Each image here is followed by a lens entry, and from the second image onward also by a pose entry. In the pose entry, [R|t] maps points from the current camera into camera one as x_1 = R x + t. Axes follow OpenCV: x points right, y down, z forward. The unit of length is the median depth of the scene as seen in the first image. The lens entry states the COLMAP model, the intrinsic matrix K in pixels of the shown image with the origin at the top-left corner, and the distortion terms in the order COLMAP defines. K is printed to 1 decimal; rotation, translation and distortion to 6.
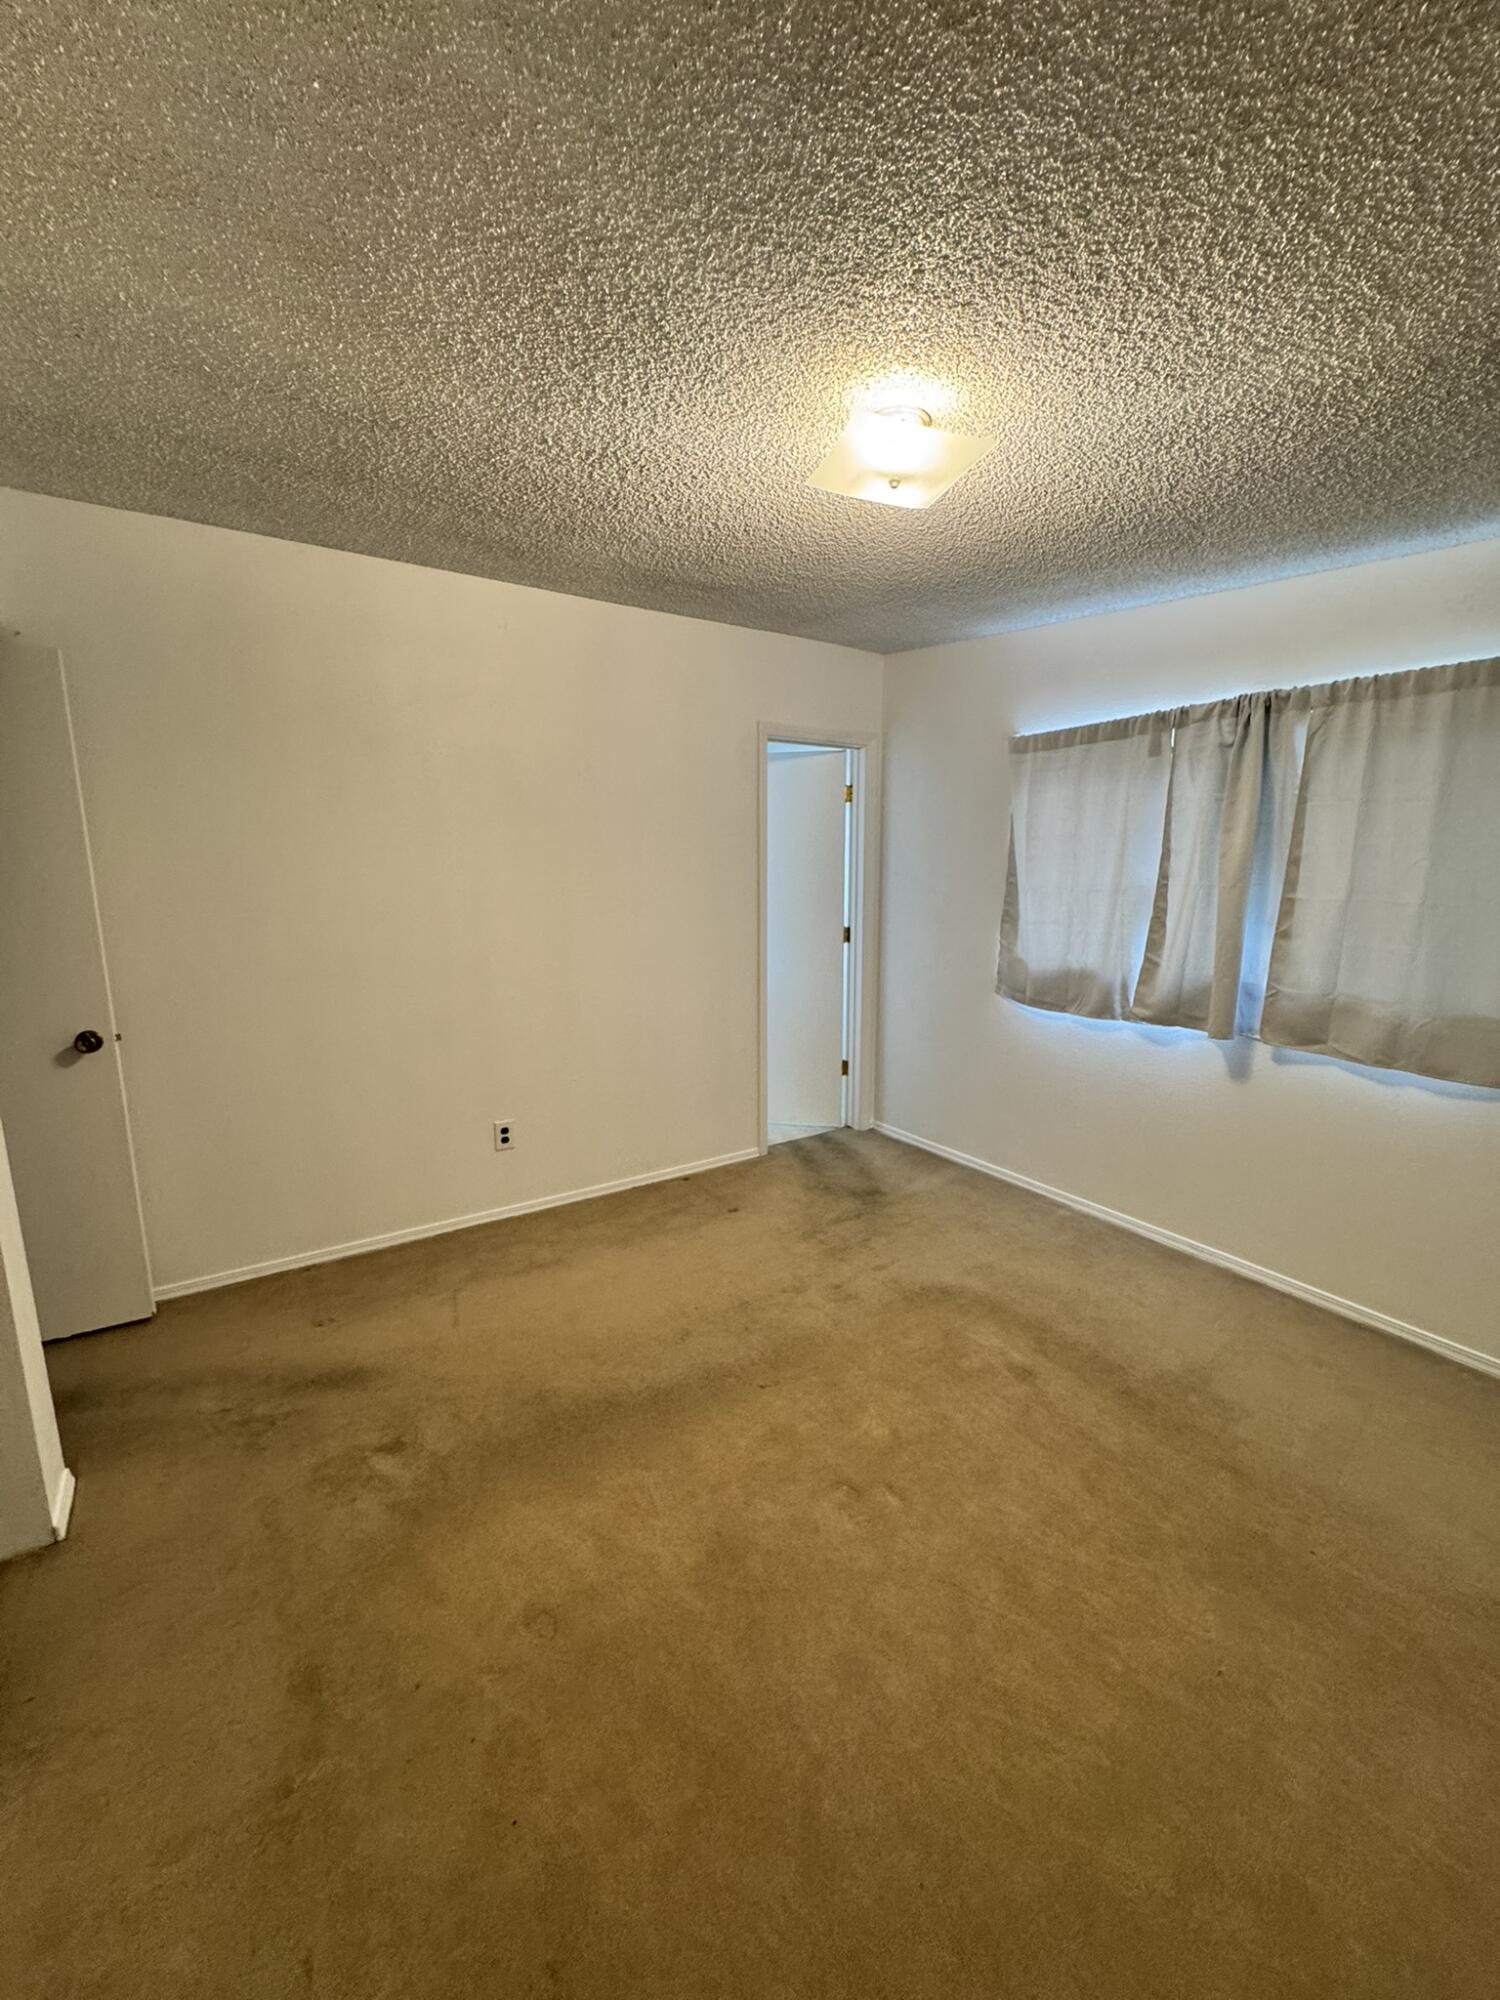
lens RADIAL K [[800.1, 0, 753.0], [0, 800.1, 997.7], [0, 0, 1]] dist [-0.004602, 0.000540]
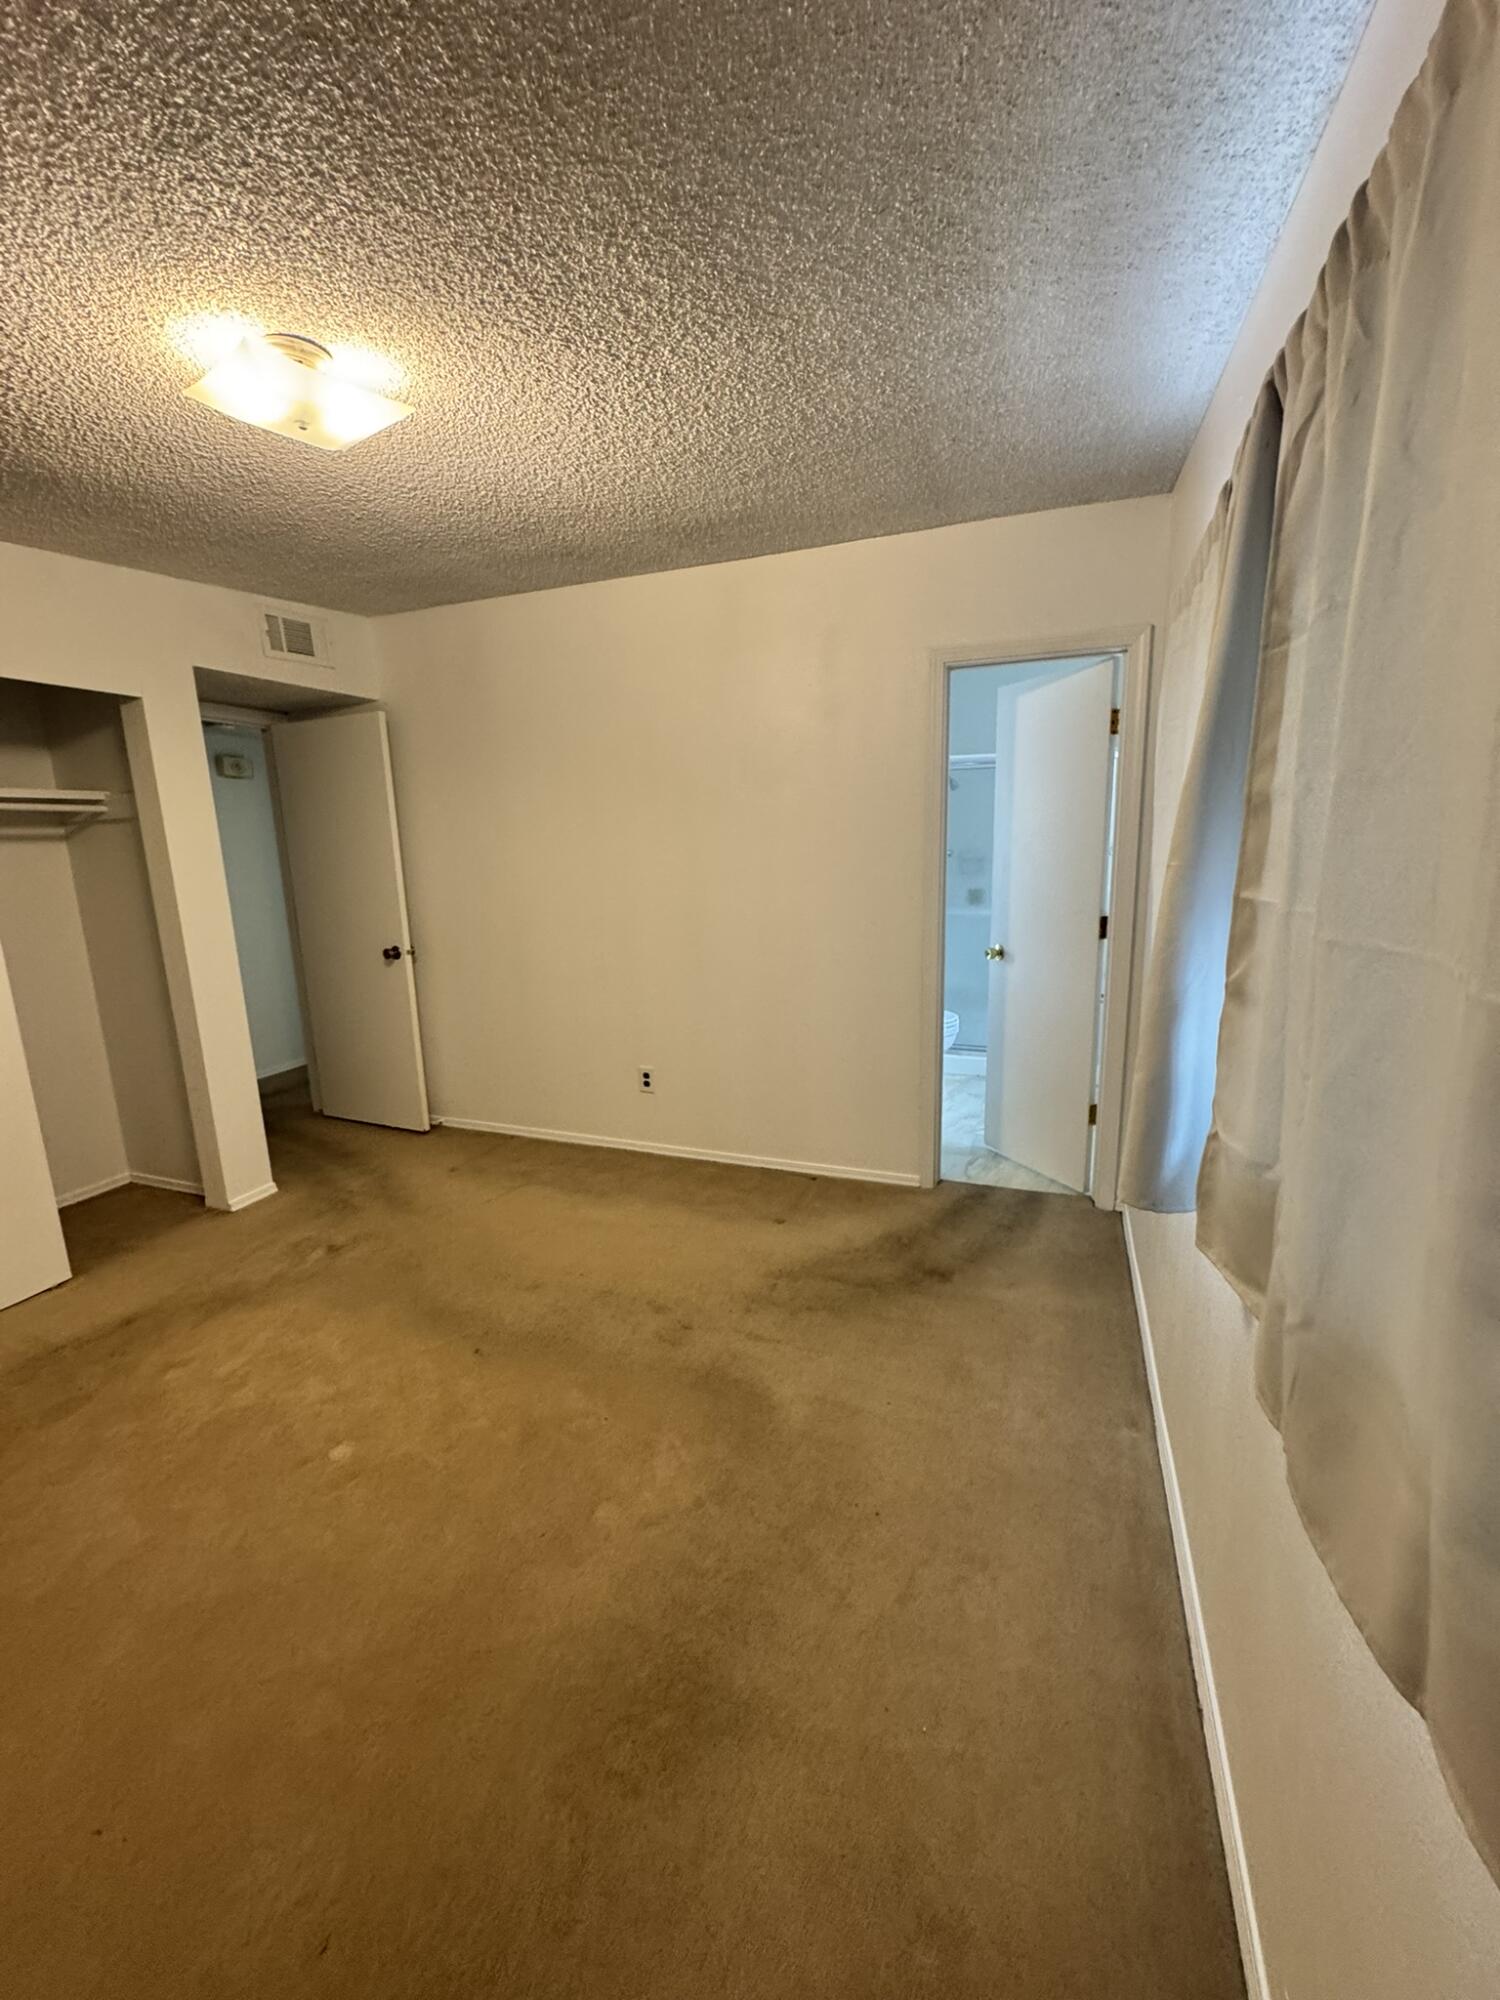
lens RADIAL K [[804.3, 0, 757.2], [0, 804.3, 996.3], [0, 0, 1]] dist [-0.001960, 0.000176]
pose [[0.580933, 0.143667, -0.801172, 0.672400], [-0.109955, 0.989129, 0.097643, -0.072008], [0.806491, 0.031369, 0.590414, 0.454633]]
